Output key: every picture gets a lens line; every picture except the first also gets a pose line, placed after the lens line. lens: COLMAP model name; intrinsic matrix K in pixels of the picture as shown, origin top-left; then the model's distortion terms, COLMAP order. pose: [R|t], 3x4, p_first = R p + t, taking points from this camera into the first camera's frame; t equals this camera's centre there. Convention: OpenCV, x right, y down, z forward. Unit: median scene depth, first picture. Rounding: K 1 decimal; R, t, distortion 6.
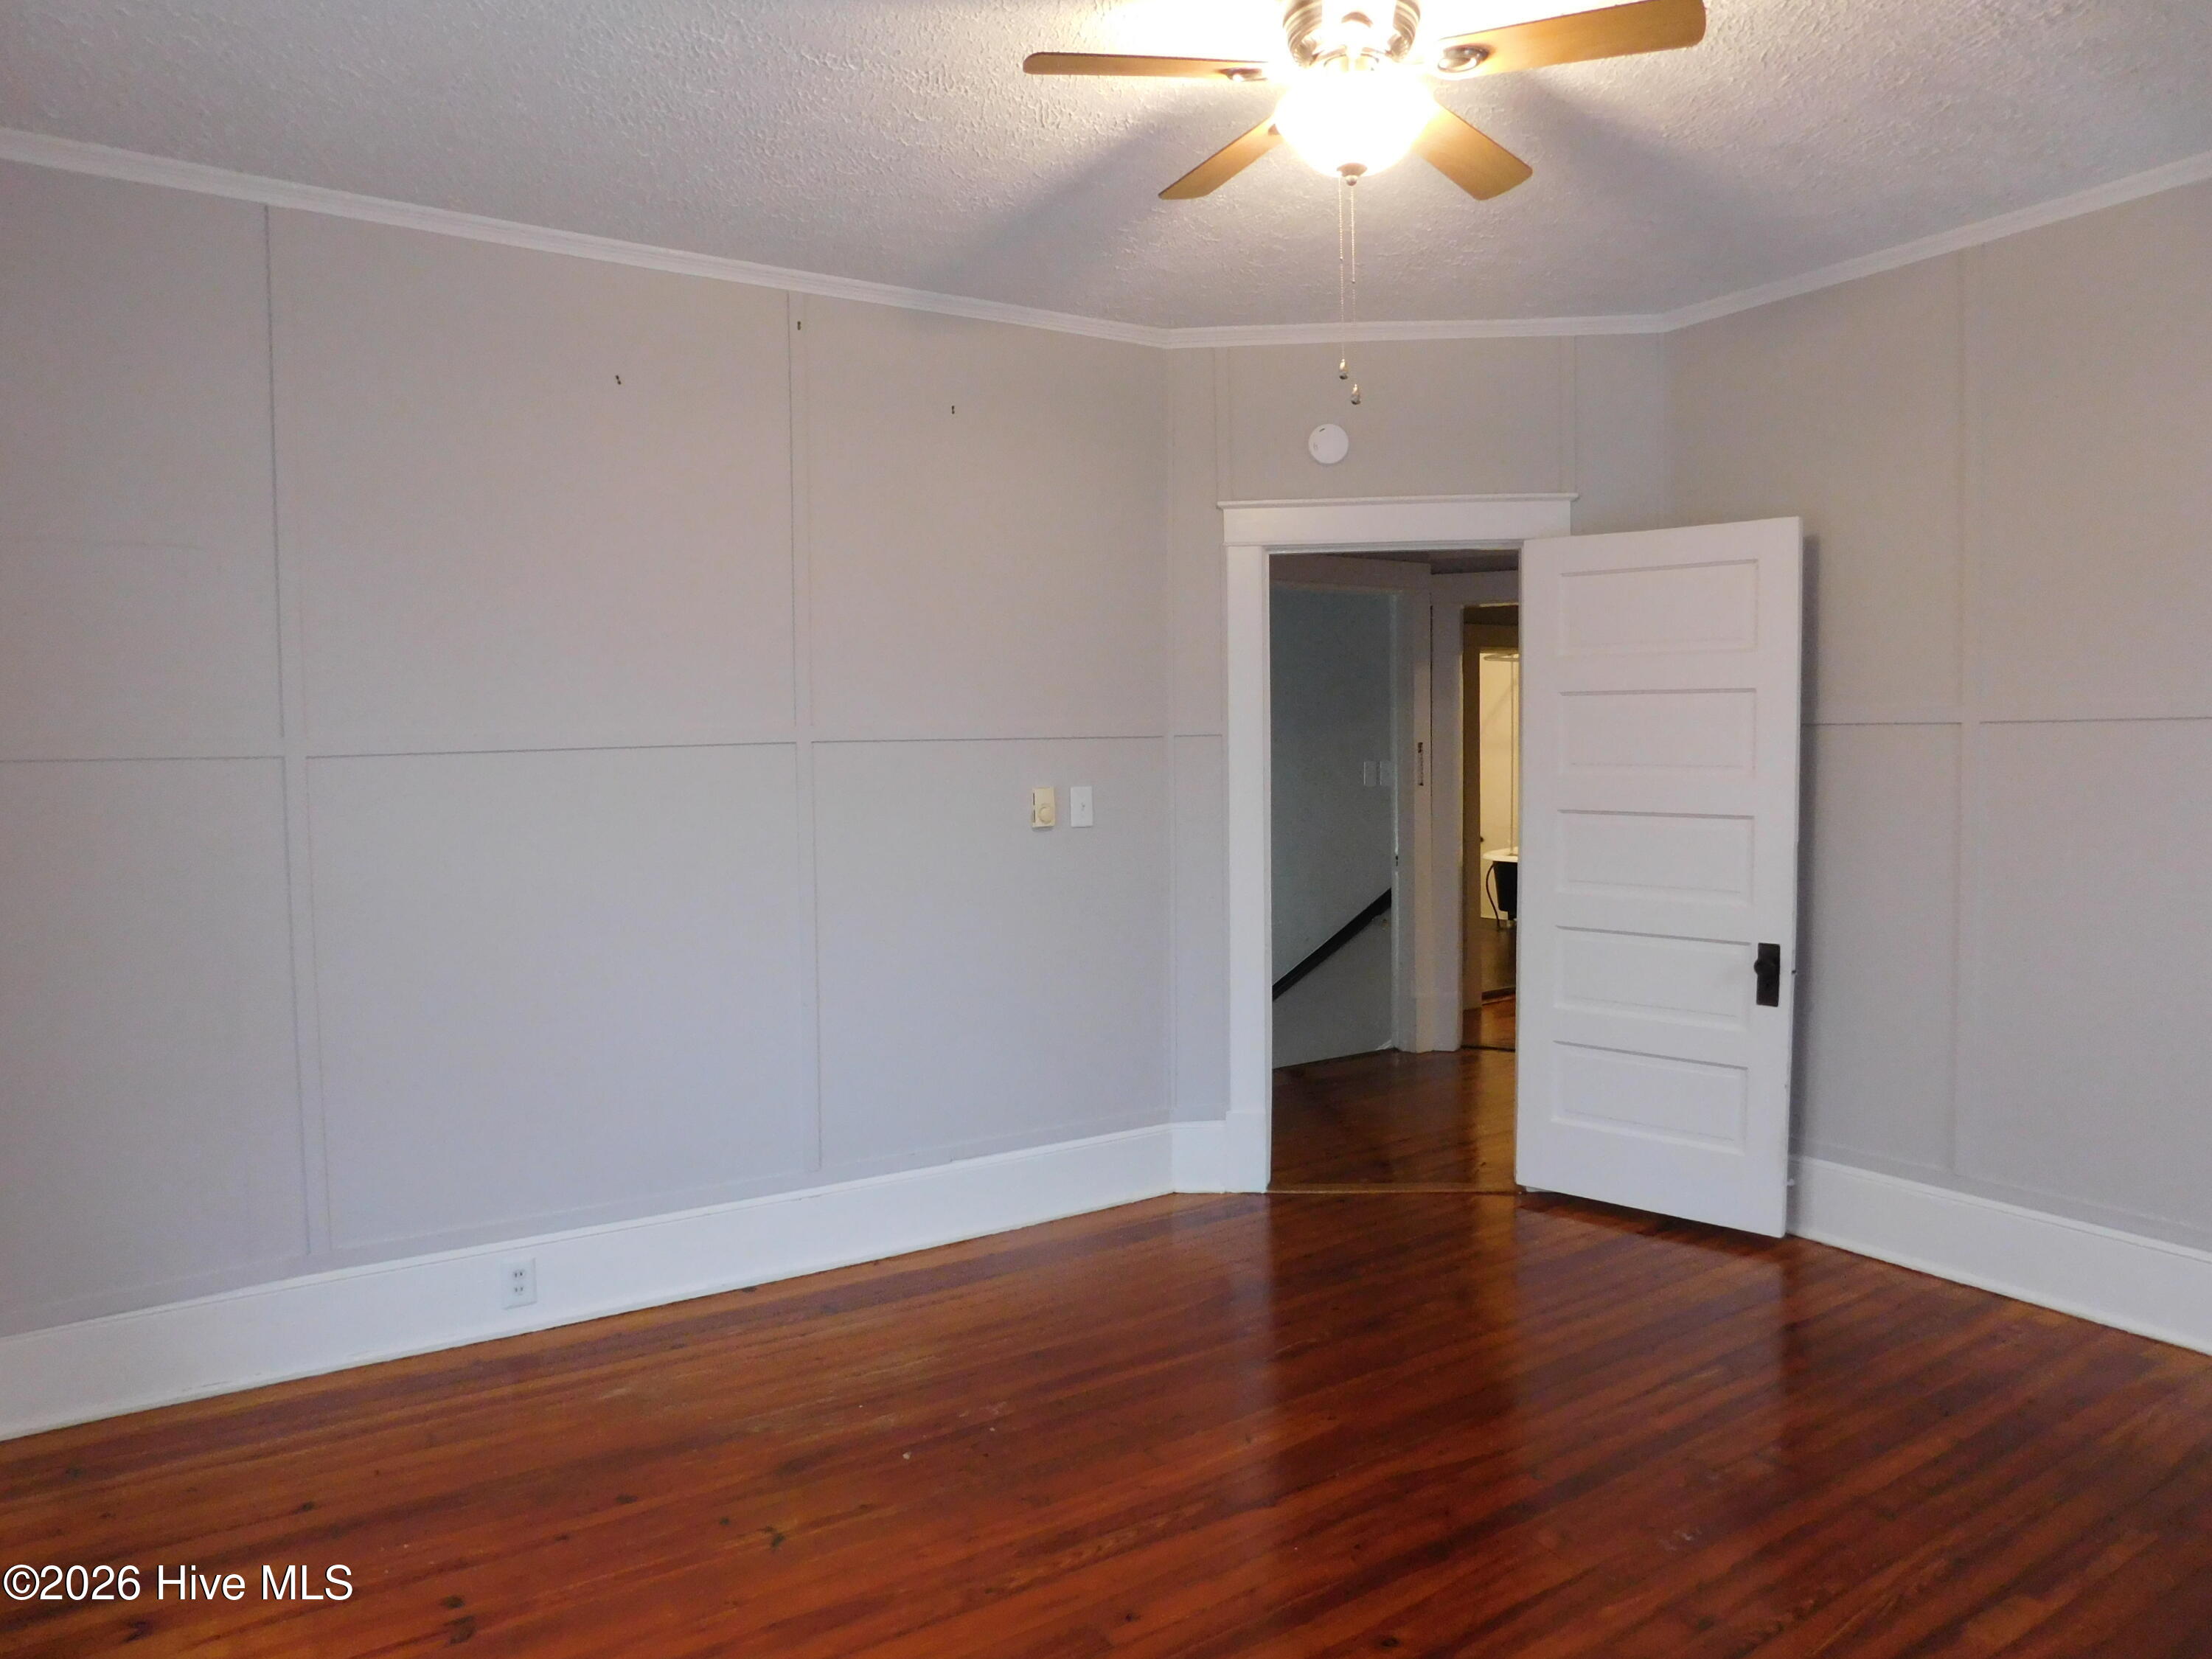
lens RADIAL K [[1454.9, 0, 1096.6], [0, 1454.9, 824.5], [0, 0, 1]] dist [-0.077619, 0.055611]
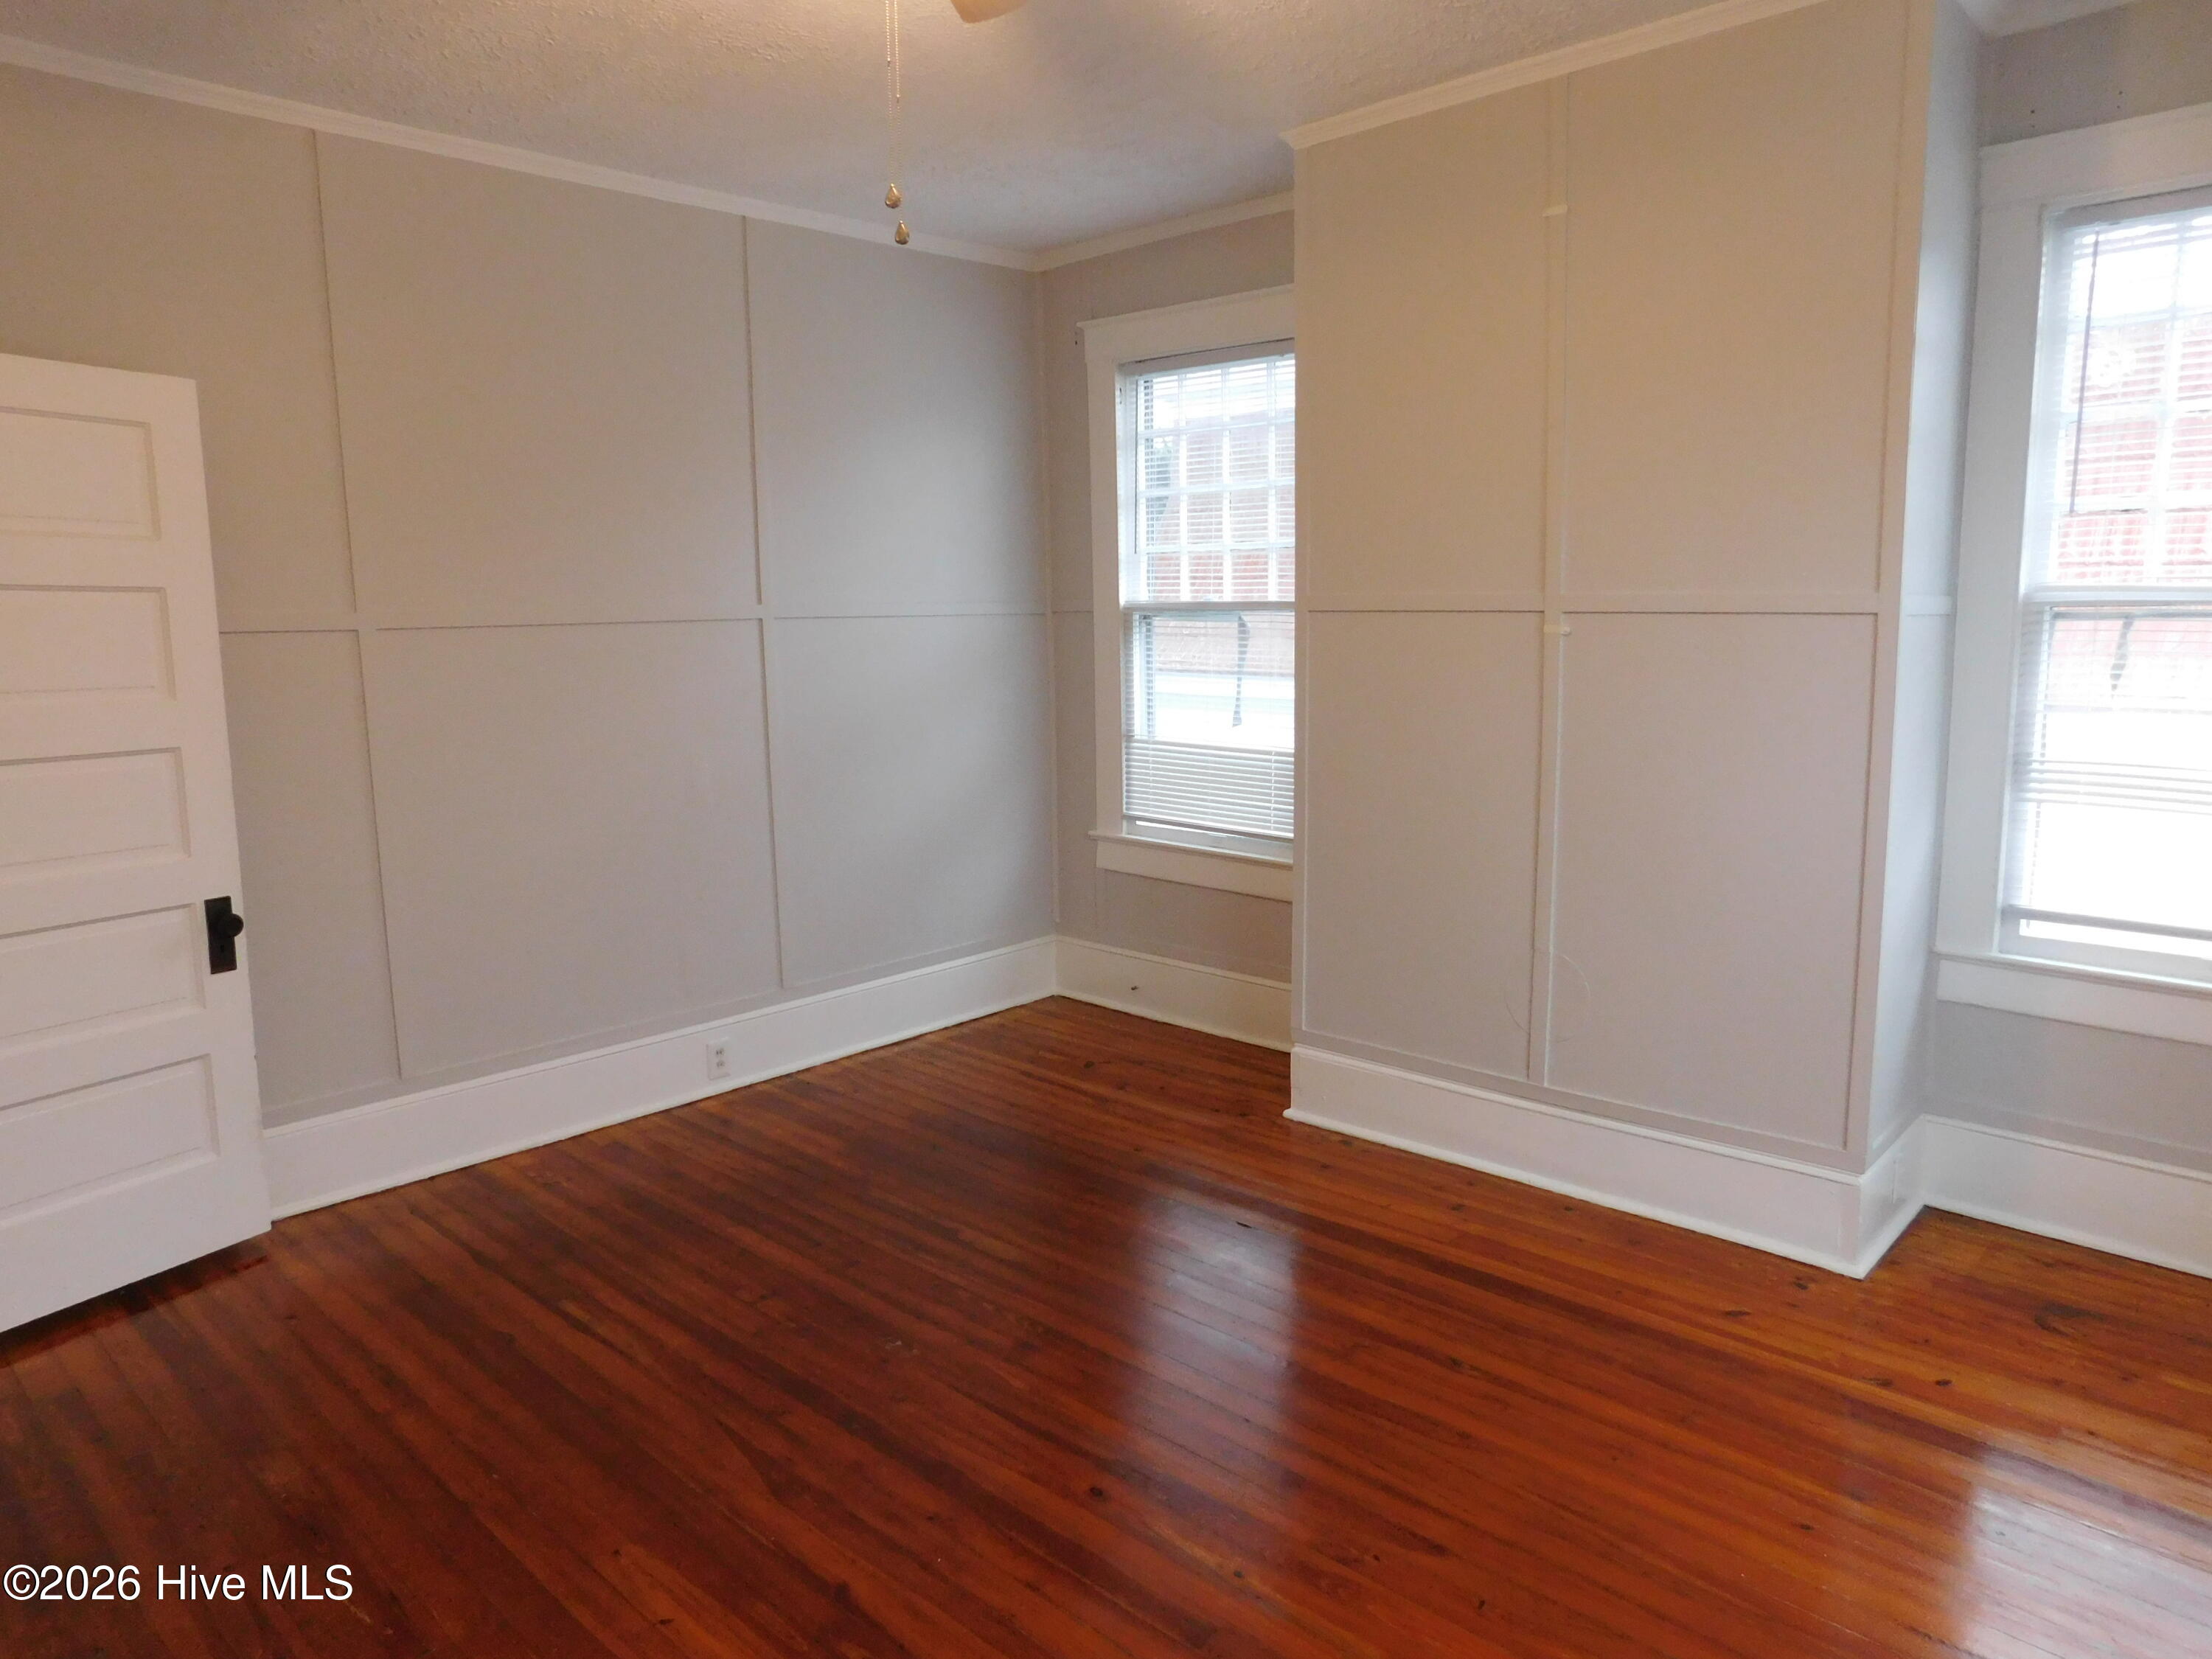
lens RADIAL K [[1454.9, 0, 1096.6], [0, 1454.9, 824.5], [0, 0, 1]] dist [-0.077619, 0.055611]
pose [[-0.230338, -0.123073, 0.965296, -0.514504], [0.076475, 0.986612, 0.144040, -0.045119], [-0.970101, 0.106999, -0.217843, 0.797457]]
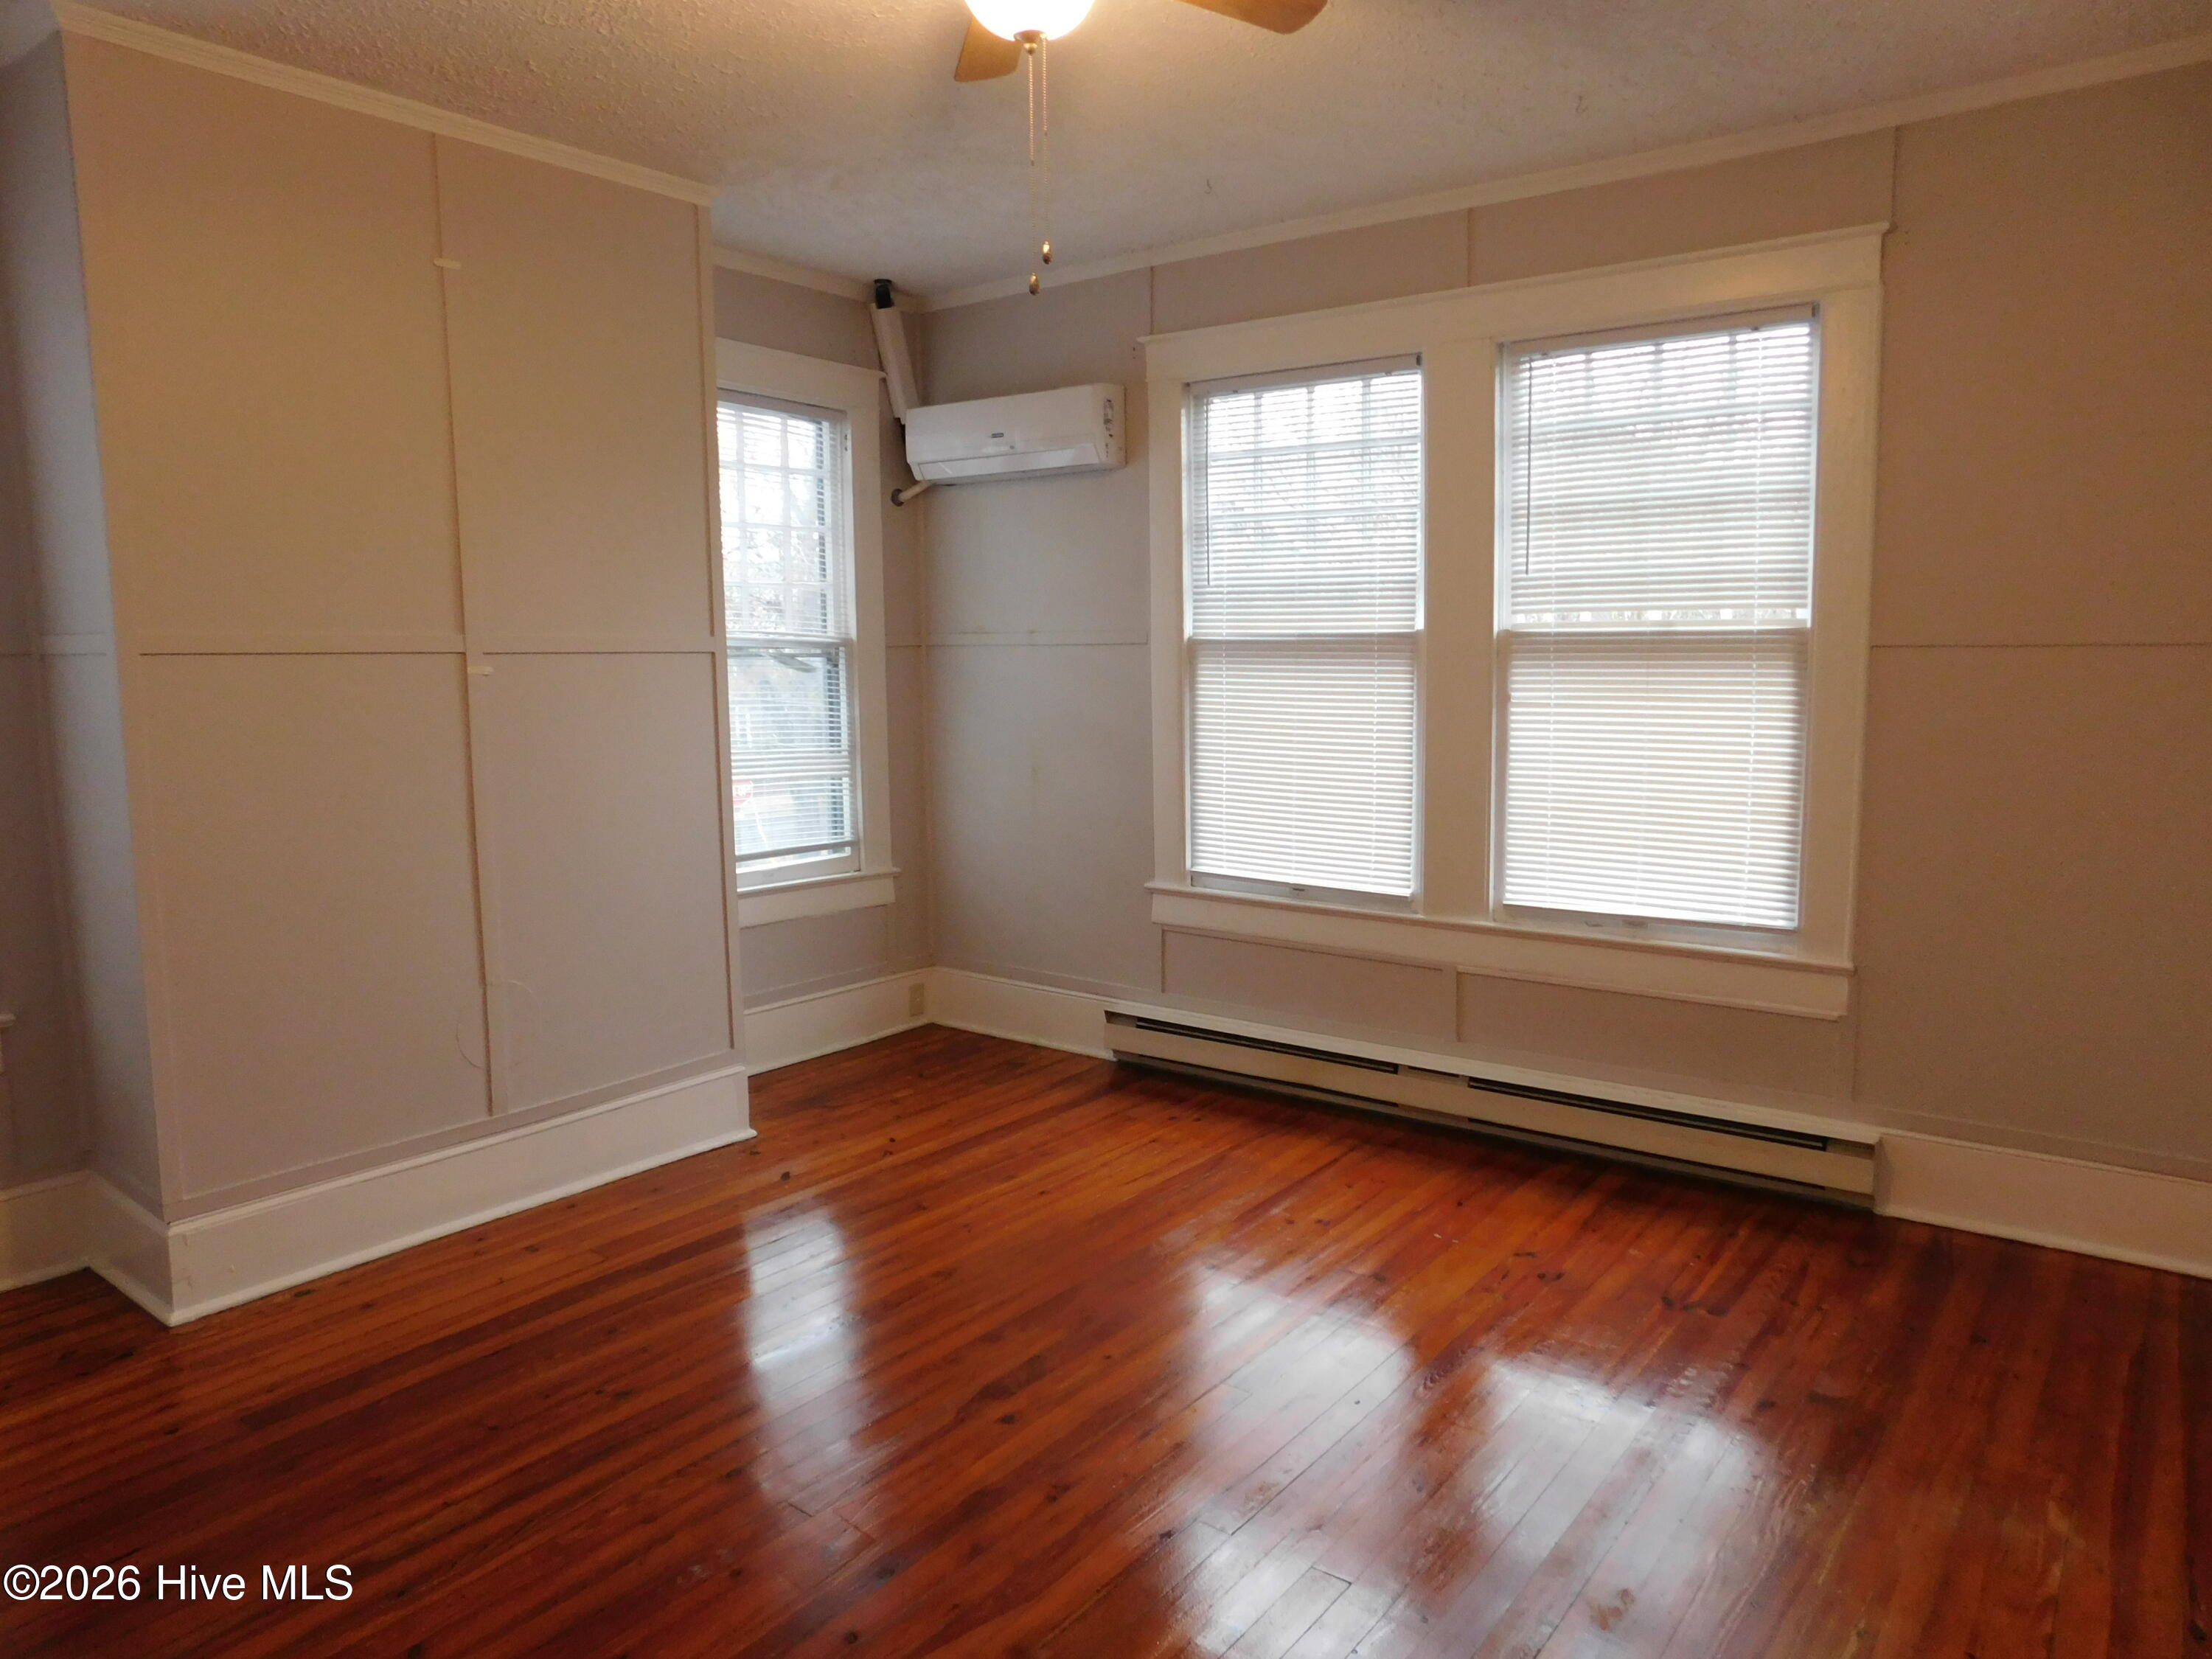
lens RADIAL K [[1490.8, 0, 1102.9], [0, 1490.8, 803.2], [0, 0, 1]] dist [-0.009142, -0.000331]
pose [[-0.940384, 0.054718, -0.335685, 0.354356], [-0.003783, 0.985230, 0.171194, -0.102183], [0.340095, 0.162258, -0.926287, 1.425346]]
